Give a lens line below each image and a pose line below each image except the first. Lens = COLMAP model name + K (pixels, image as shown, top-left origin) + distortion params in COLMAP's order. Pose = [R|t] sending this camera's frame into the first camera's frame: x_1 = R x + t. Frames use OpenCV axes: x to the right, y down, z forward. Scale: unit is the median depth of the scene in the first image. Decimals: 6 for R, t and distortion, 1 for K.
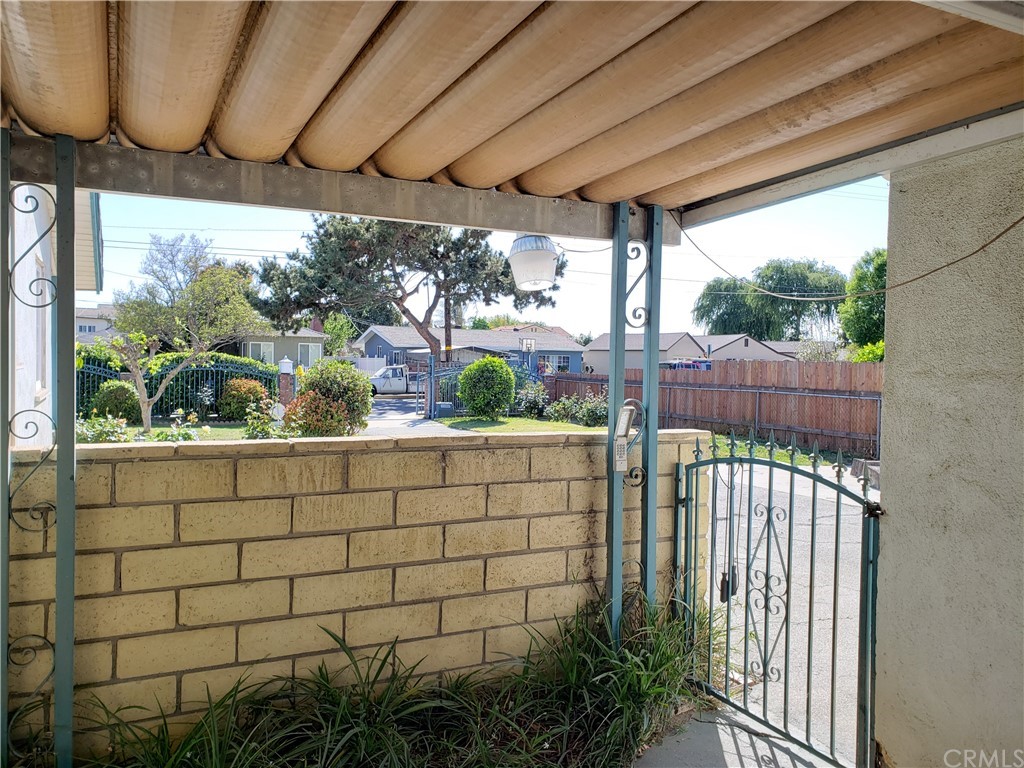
lens RADIAL K [[813.4, 0, 511.4], [0, 813.4, 386.5], [0, 0, 1]] dist [0.031359, -0.007104]
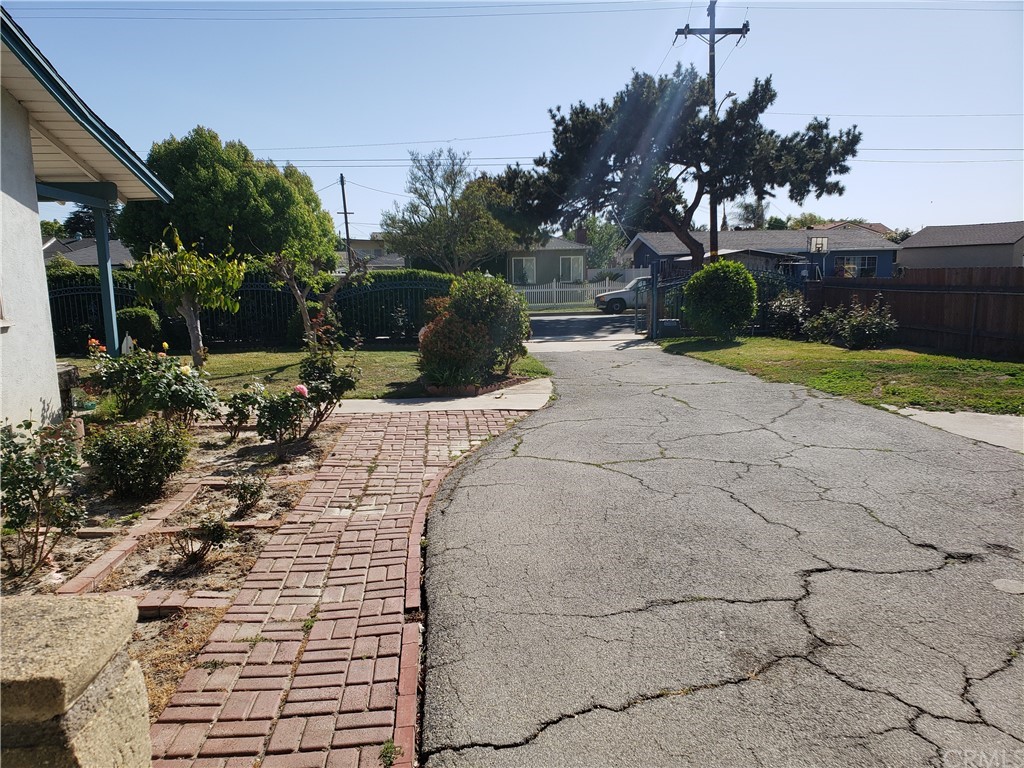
lens RADIAL K [[813.4, 0, 513.7], [0, 813.4, 380.9], [0, 0, 1]] dist [0.031359, -0.007104]
pose [[0.928252, 0.011948, -0.371761, 0.052189], [0.025523, 0.995082, 0.095709, -0.000818], [0.371076, -0.098330, 0.923382, 0.114569]]
